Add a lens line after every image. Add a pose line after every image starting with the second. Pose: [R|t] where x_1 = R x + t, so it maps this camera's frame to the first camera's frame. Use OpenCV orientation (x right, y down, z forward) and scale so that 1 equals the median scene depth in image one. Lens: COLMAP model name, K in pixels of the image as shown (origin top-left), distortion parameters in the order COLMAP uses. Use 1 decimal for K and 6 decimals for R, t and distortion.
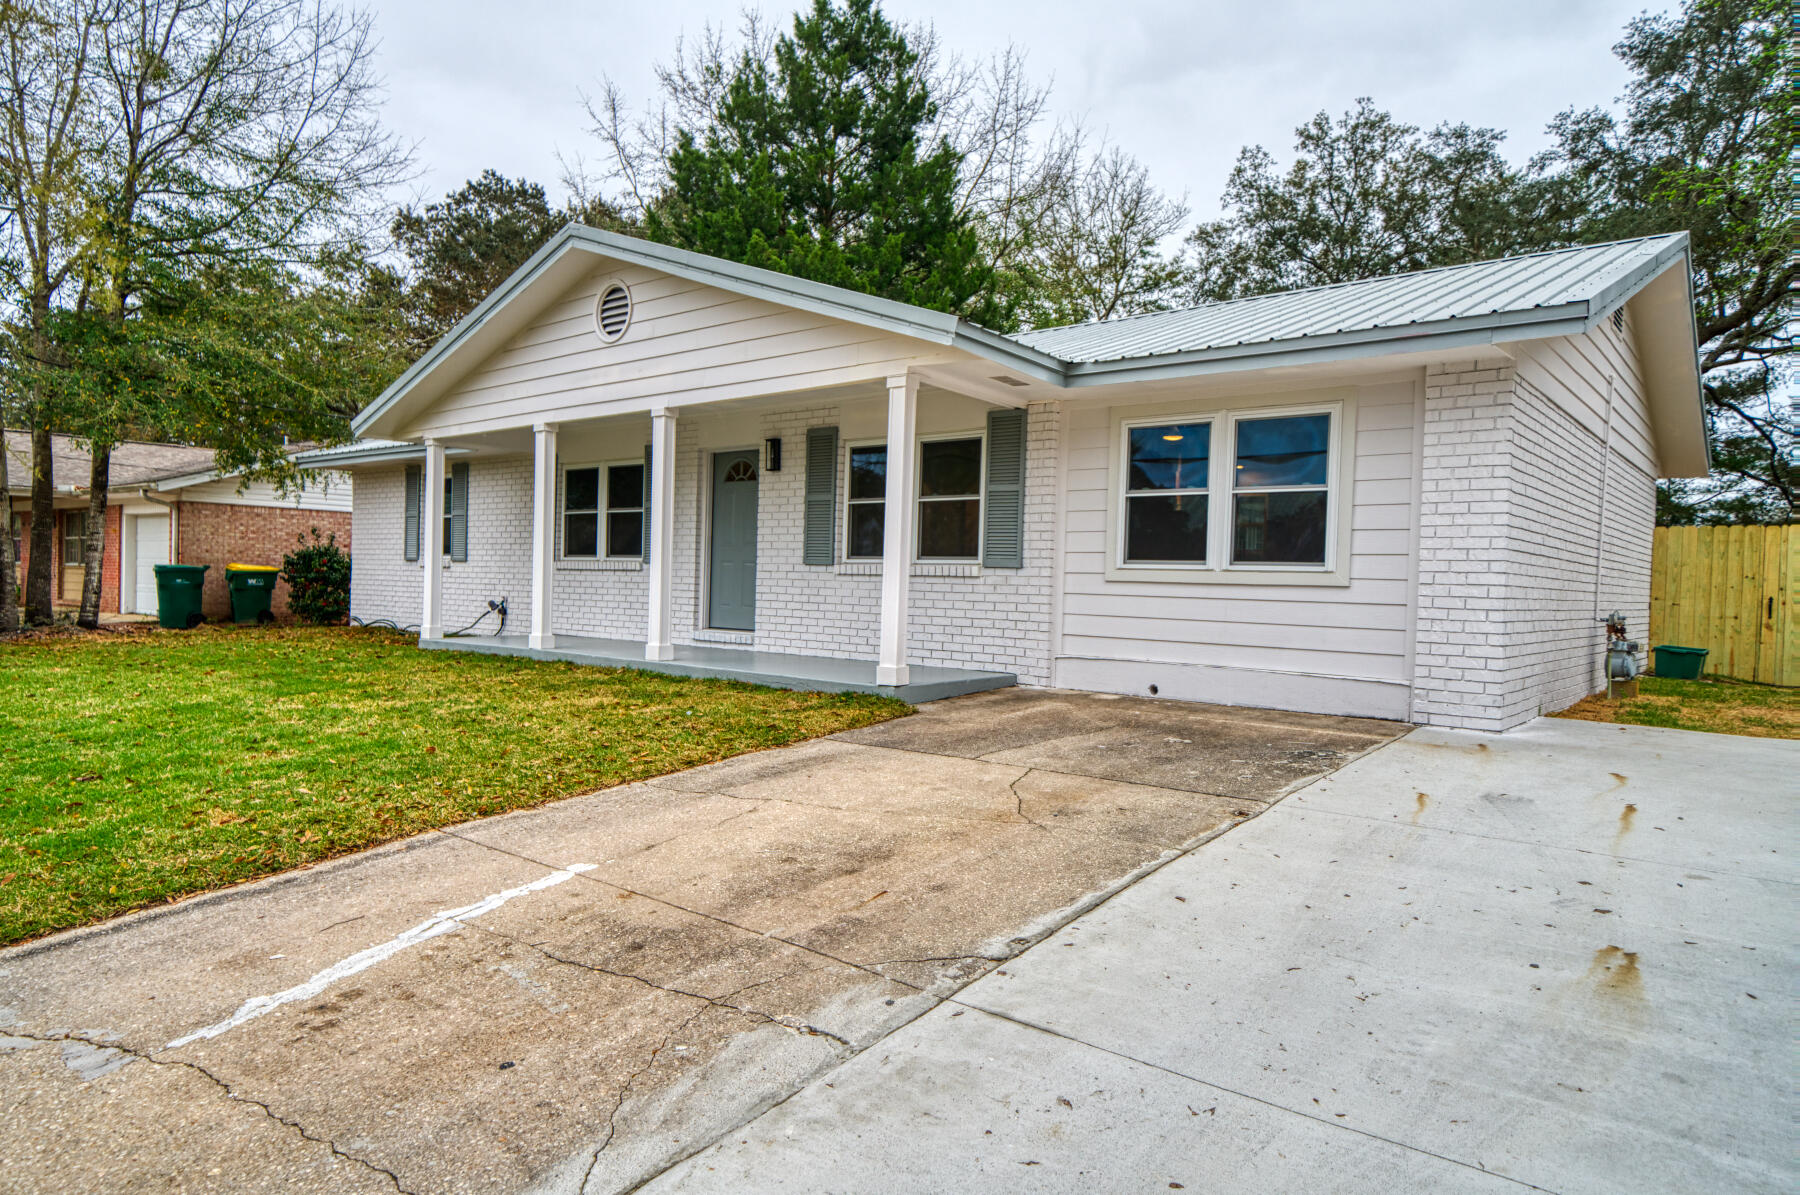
lens RADIAL K [[1124.9, 0, 892.6], [0, 1124.9, 599.4], [0, 0, 1]] dist [0.029441, 0.004150]
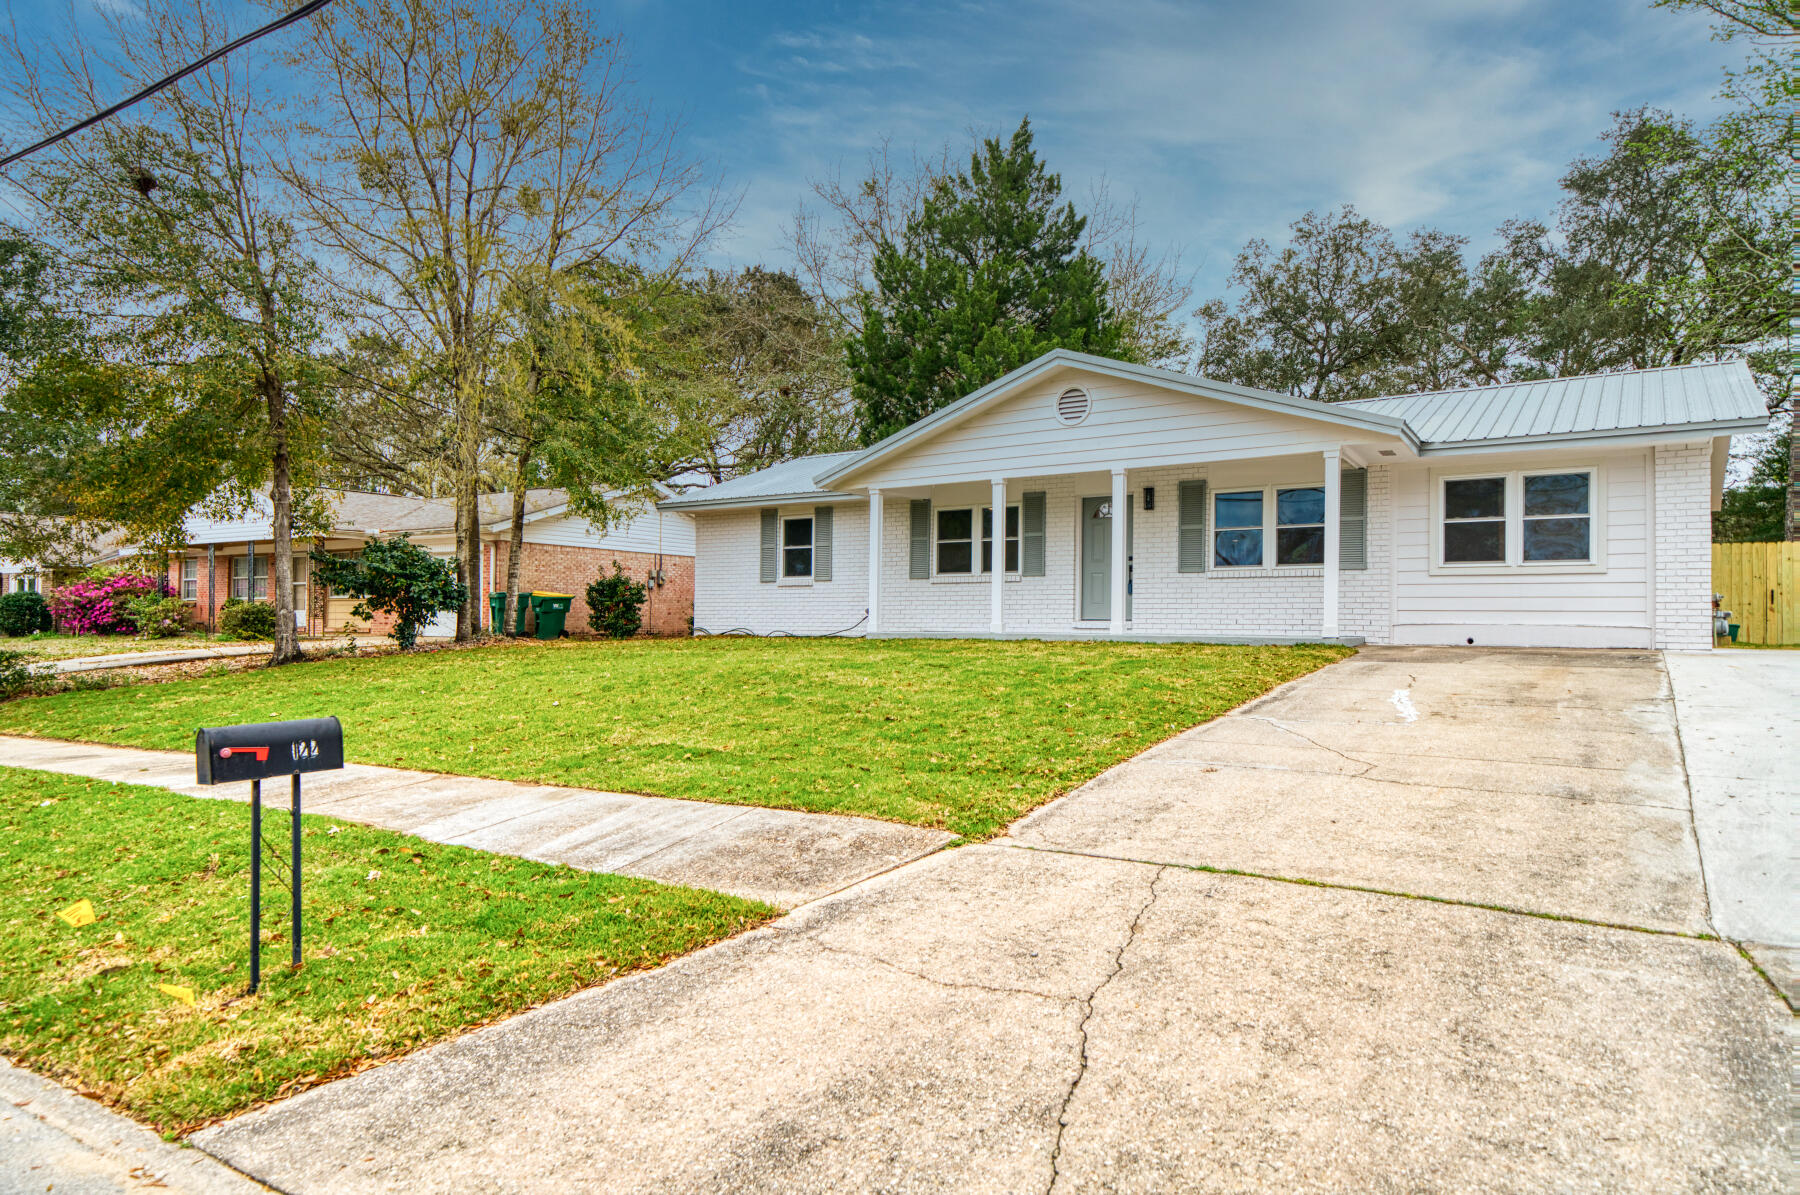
lens RADIAL K [[1124.9, 0, 908.3], [0, 1124.9, 598.0], [0, 0, 1]] dist [0.029441, 0.004150]
pose [[0.994630, -0.012545, 0.102730, -0.644124], [0.016581, 0.999120, -0.038535, 0.058955], [-0.102156, 0.040032, 0.993963, -0.474926]]
